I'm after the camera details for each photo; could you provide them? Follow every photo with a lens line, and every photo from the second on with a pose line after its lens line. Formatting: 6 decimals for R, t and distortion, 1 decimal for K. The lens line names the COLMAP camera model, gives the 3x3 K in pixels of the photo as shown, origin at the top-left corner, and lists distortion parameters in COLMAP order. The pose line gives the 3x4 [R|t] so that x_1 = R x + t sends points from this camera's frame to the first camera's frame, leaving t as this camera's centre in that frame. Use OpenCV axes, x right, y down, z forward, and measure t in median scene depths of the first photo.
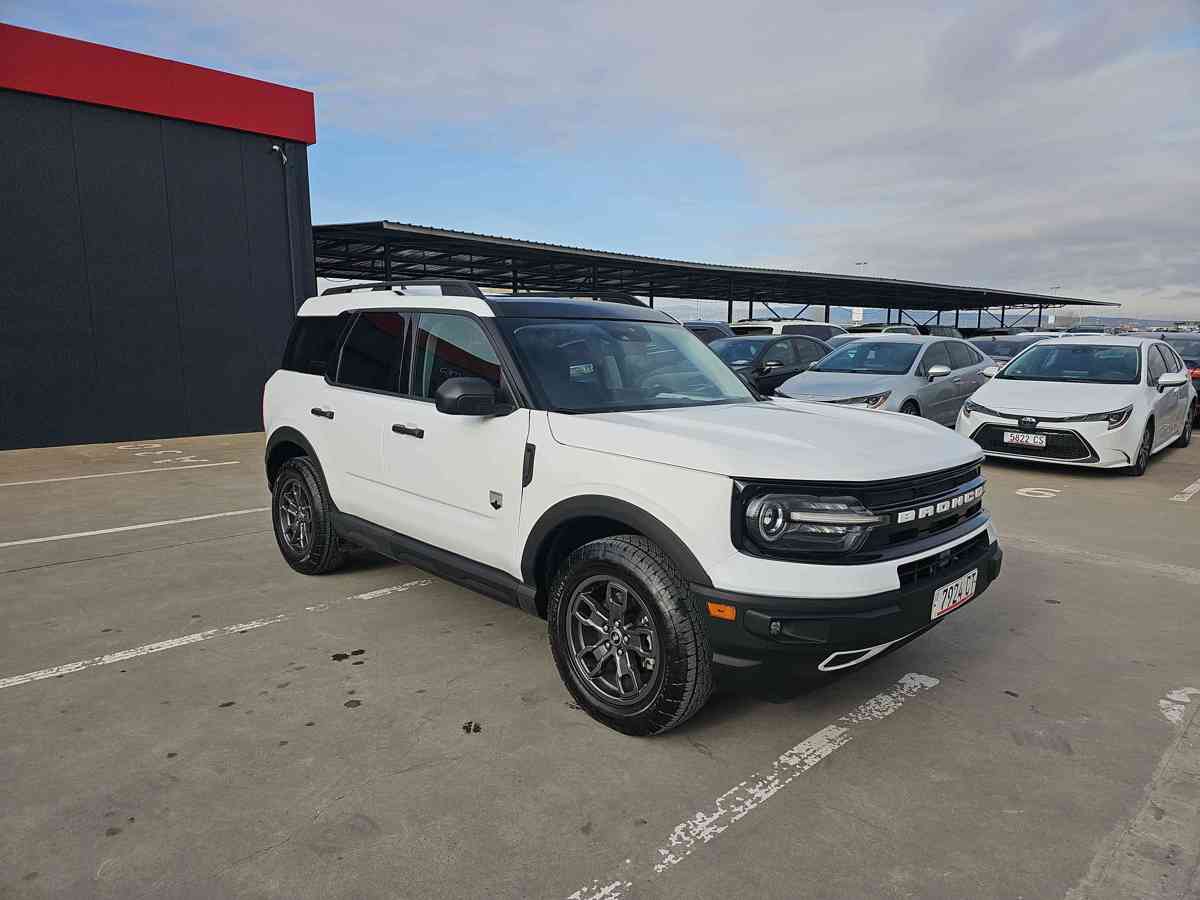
lens RADIAL K [[781.7, 0, 605.4], [0, 781.7, 444.5], [0, 0, 1]] dist [0.059418, -0.062839]
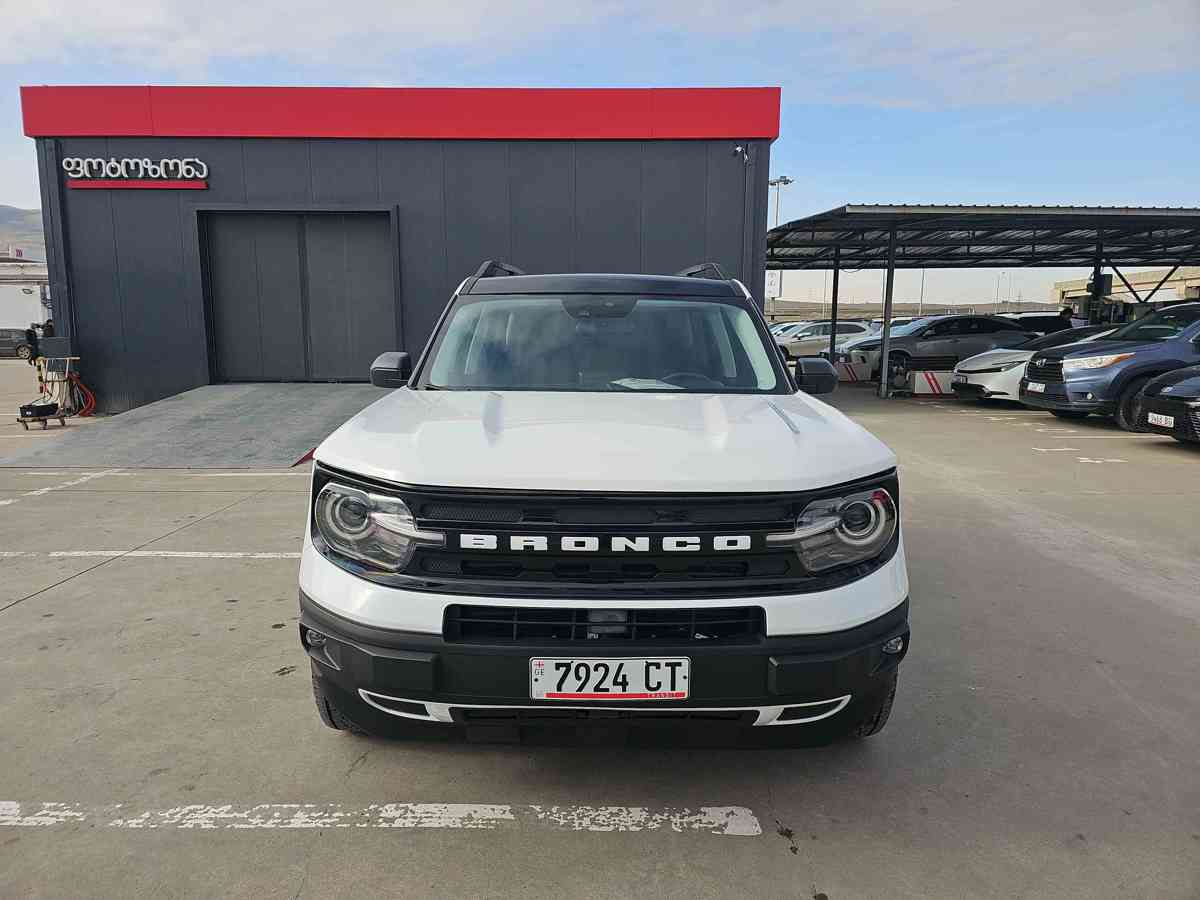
lens RADIAL K [[781.7, 0, 605.4], [0, 781.7, 444.5], [0, 0, 1]] dist [0.059418, -0.062839]
pose [[0.712051, 0.097233, -0.695363, 0.602801], [-0.091492, 0.994770, 0.045412, -0.032488], [0.696142, 0.031284, 0.717223, 0.342851]]
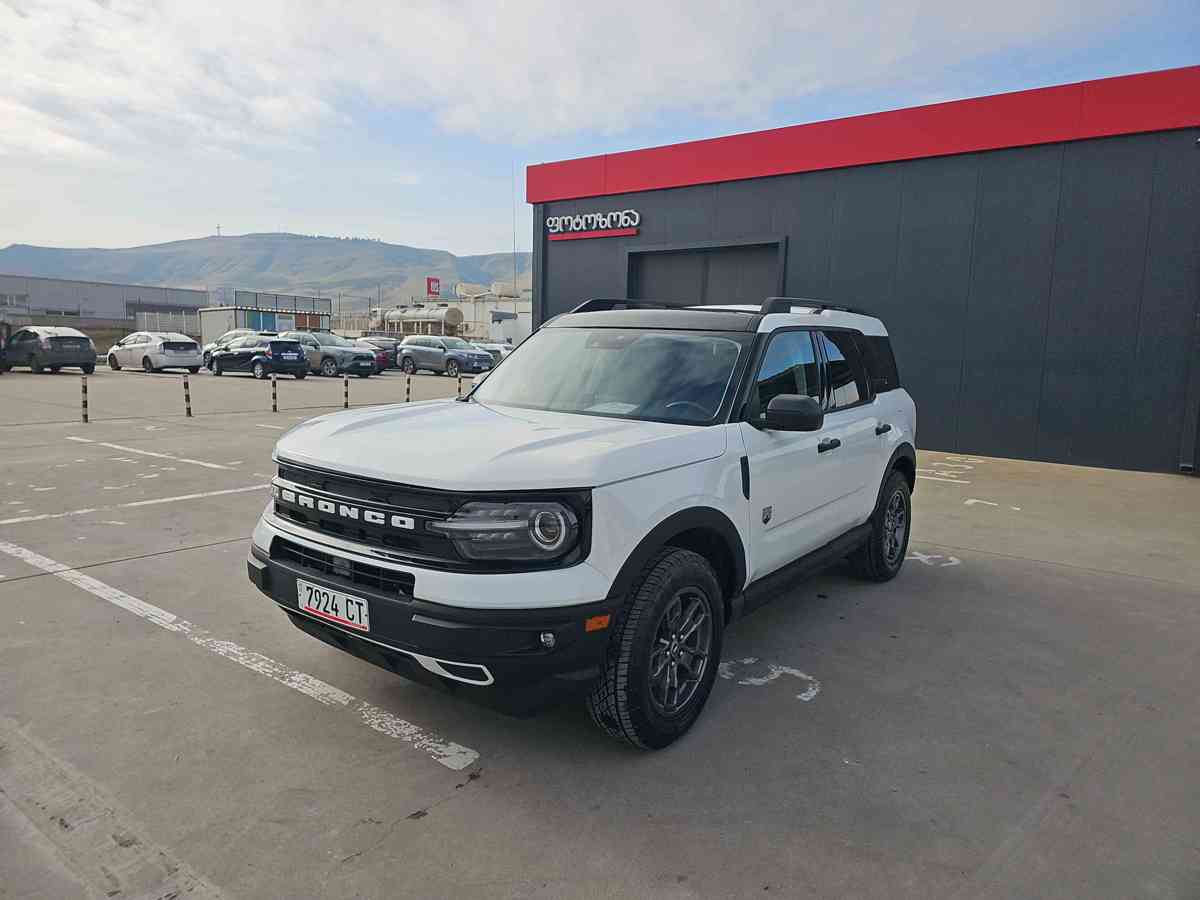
lens RADIAL K [[781.7, 0, 605.4], [0, 781.7, 444.5], [0, 0, 1]] dist [0.059418, -0.062839]
pose [[0.161359, 0.122188, -0.979303, 0.952671], [-0.154469, 0.983202, 0.097223, -0.102940], [0.974732, 0.135584, 0.177523, 0.764686]]
